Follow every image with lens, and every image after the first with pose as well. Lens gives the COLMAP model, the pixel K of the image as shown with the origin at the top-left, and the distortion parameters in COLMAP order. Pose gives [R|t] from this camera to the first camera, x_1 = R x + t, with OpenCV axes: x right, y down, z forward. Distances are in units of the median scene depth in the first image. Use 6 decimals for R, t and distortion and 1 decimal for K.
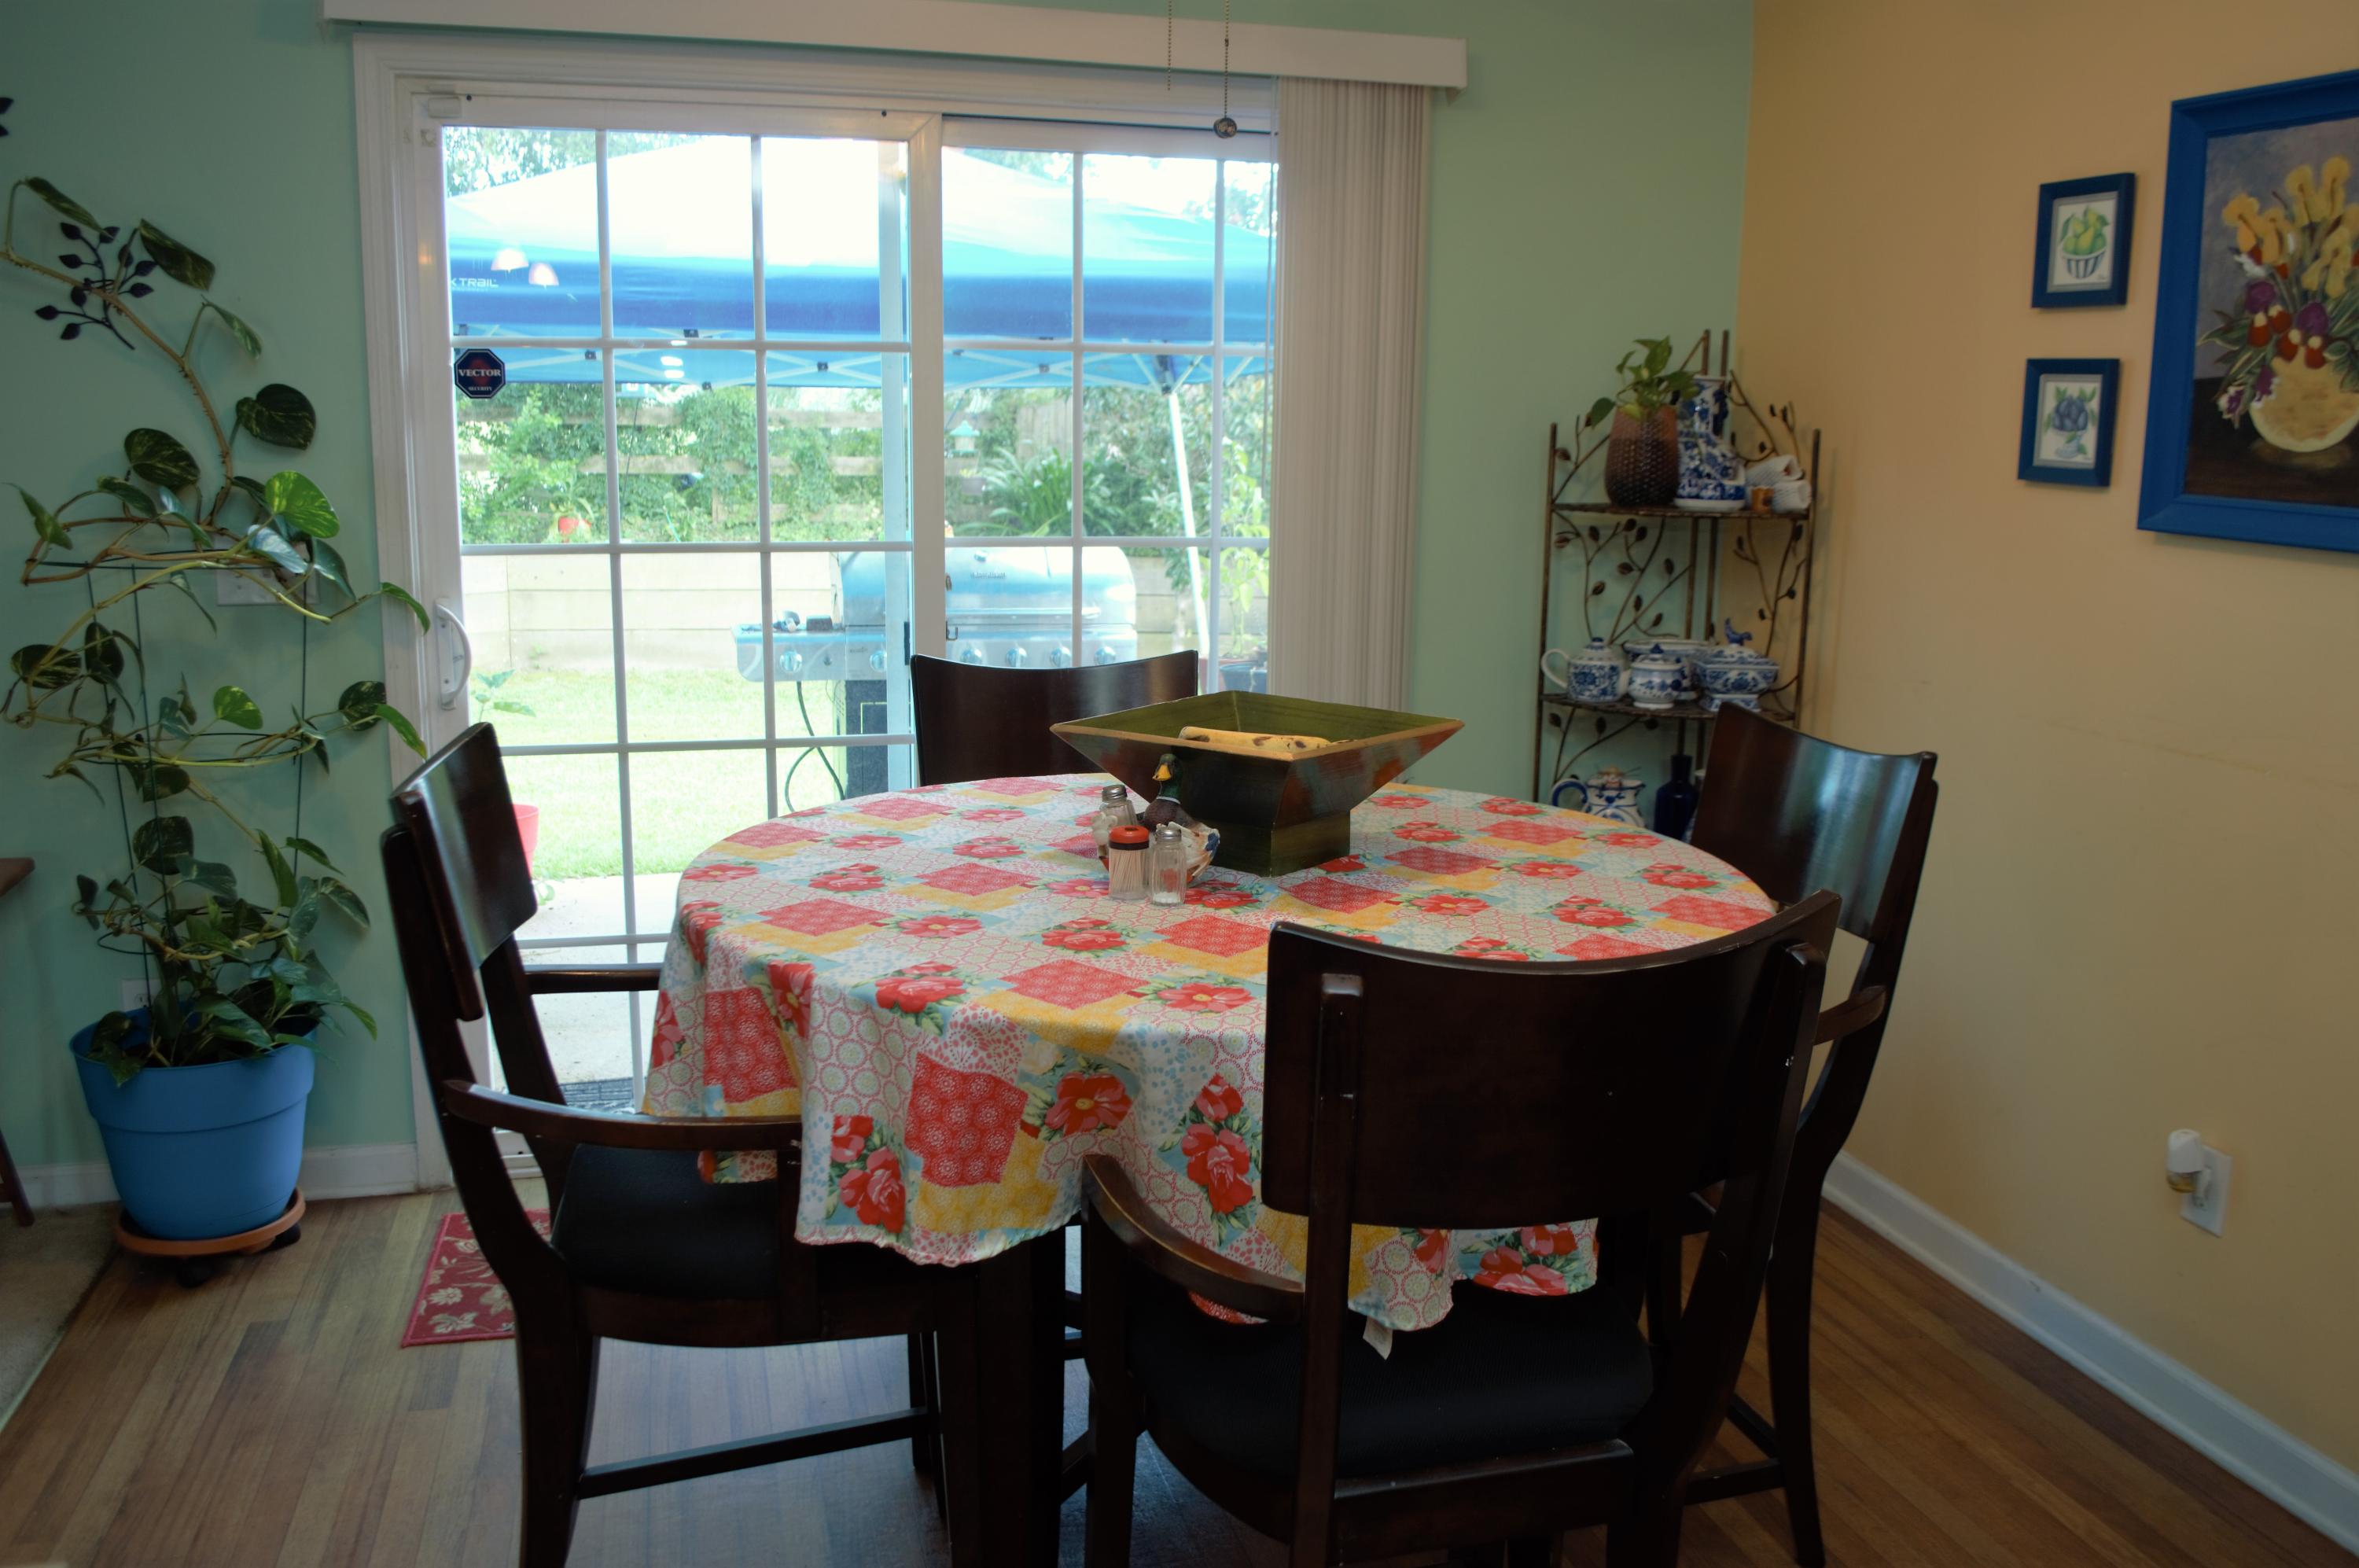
lens RADIAL K [[1786.7, 0, 1170.9], [0, 1786.7, 792.6], [0, 0, 1]] dist [-0.093518, 0.018513]
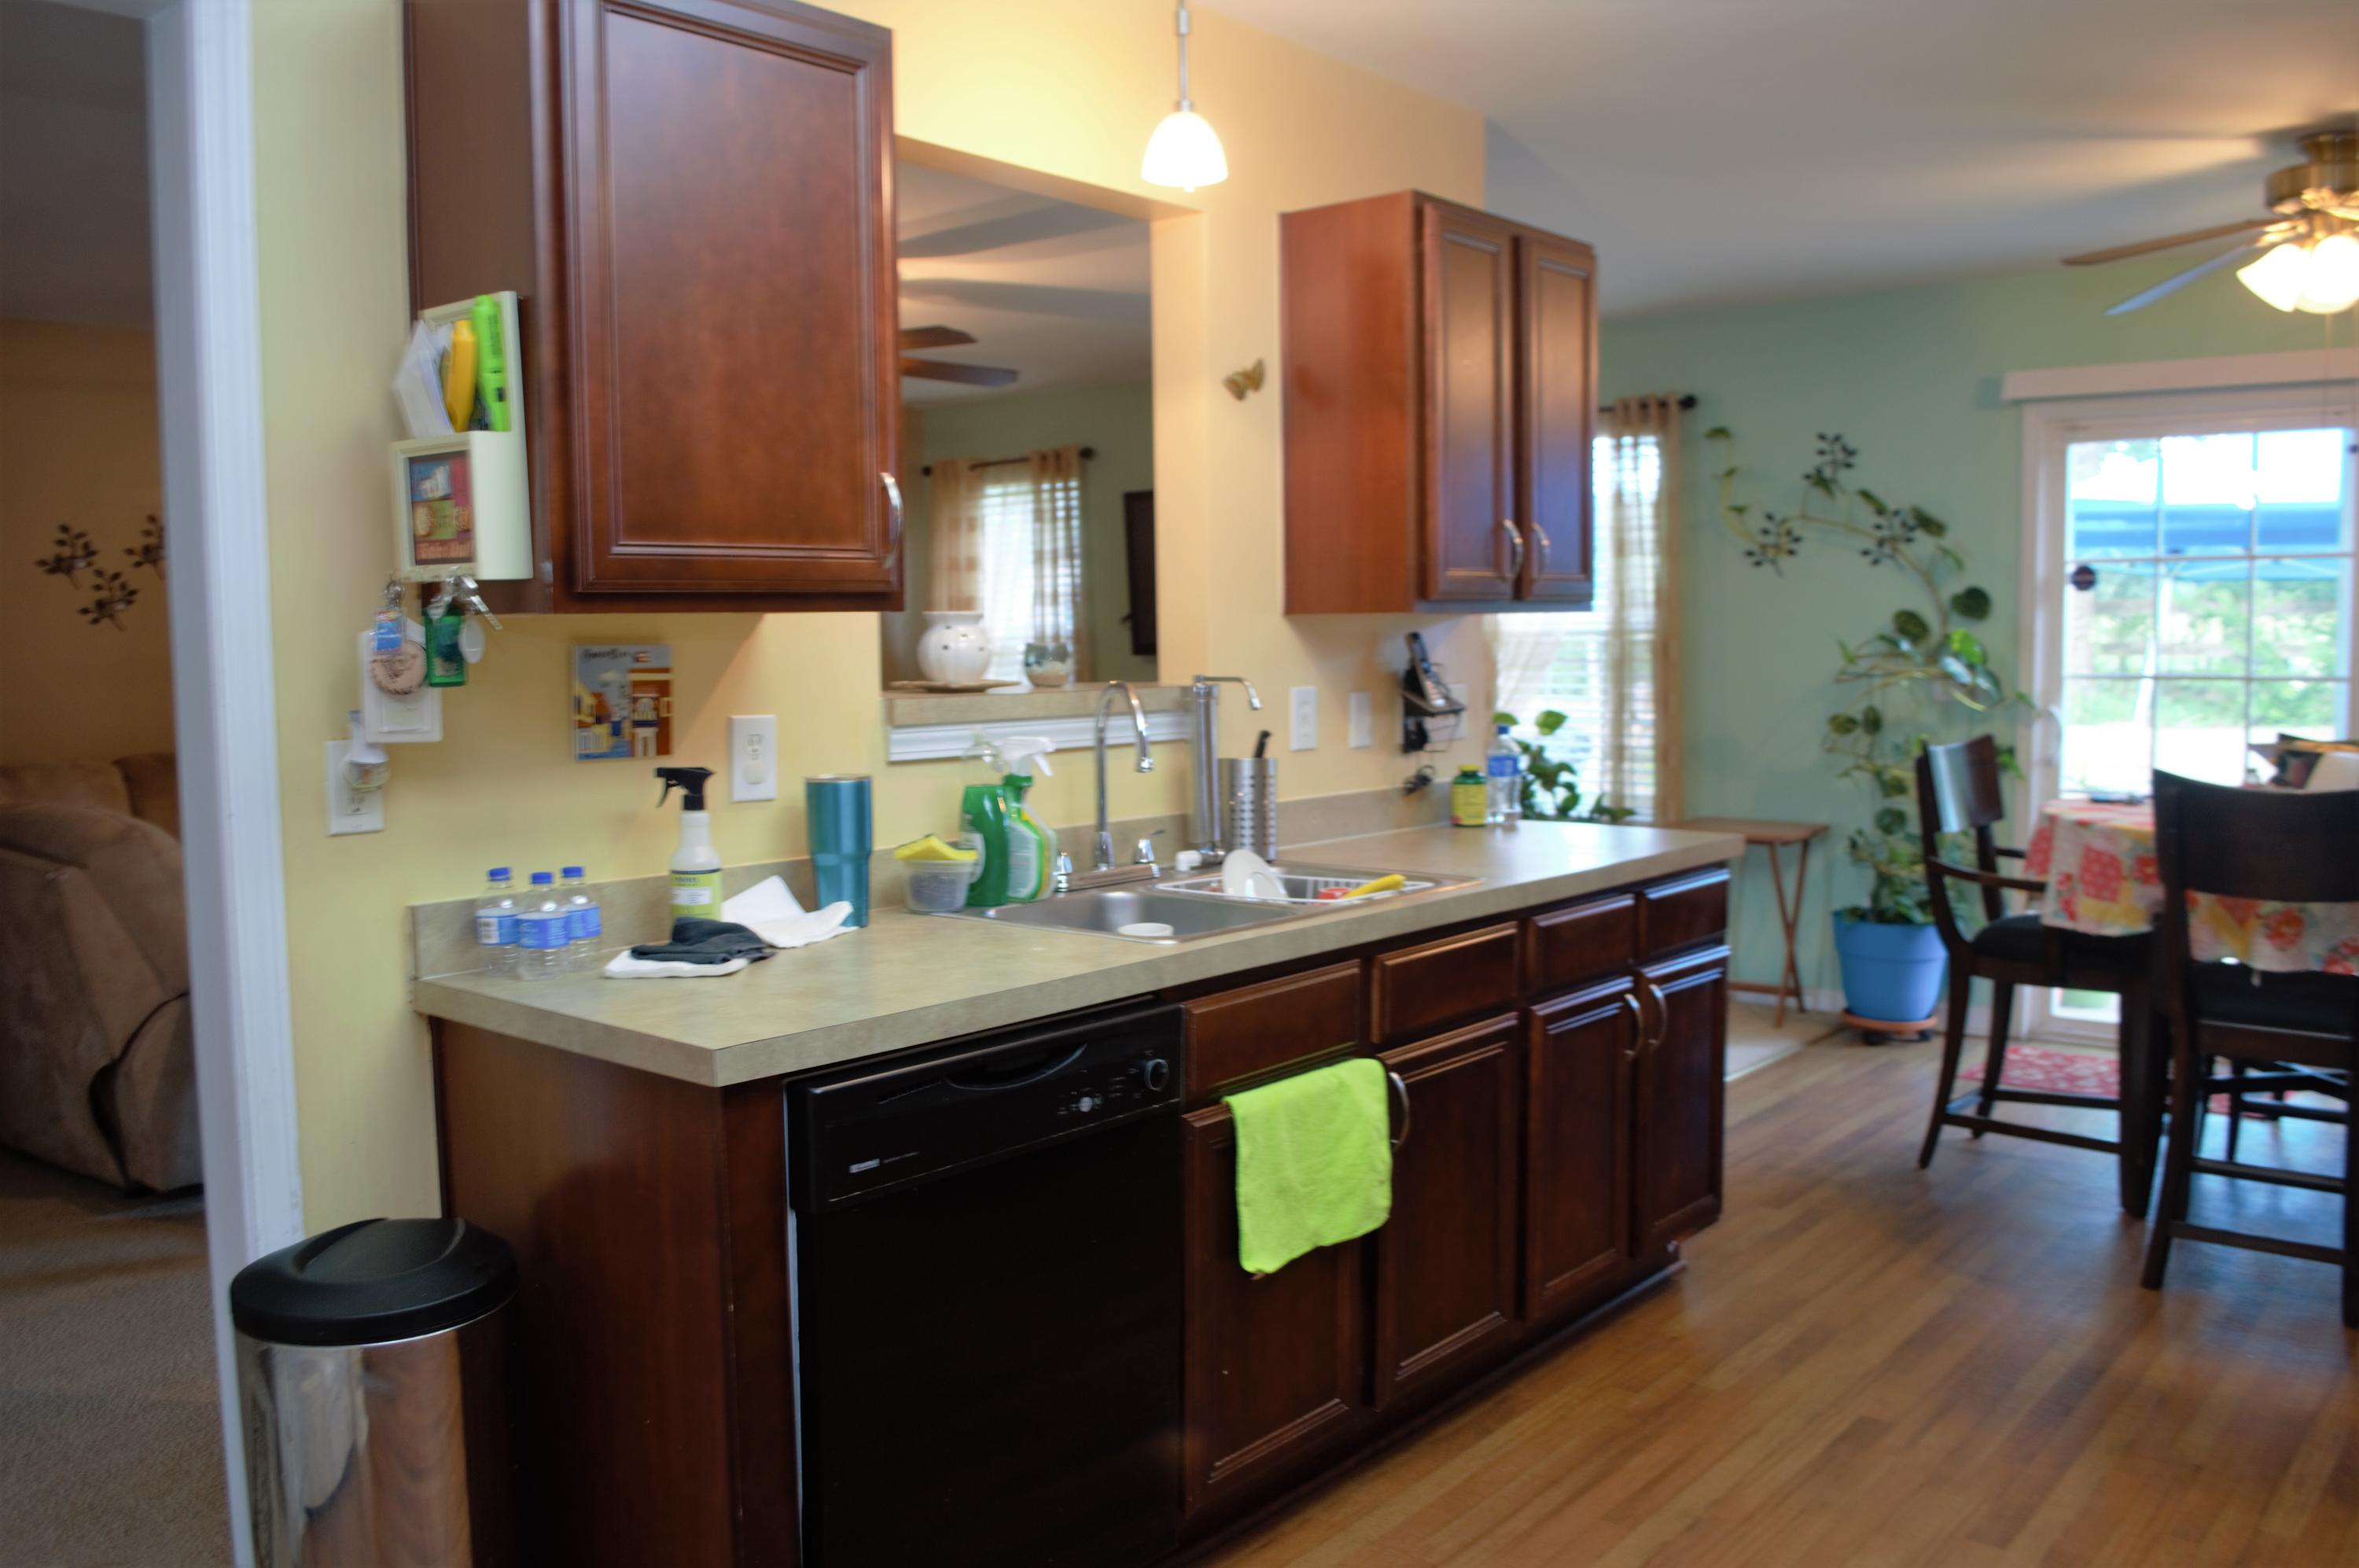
lens RADIAL K [[1786.7, 0, 1170.9], [0, 1786.7, 792.6], [0, 0, 1]] dist [-0.093518, 0.018513]
pose [[0.541379, 0.051485, -0.839201, 0.642325], [-0.140978, 0.989551, -0.030238, 0.173254], [0.828875, 0.134680, 0.542981, -0.751381]]
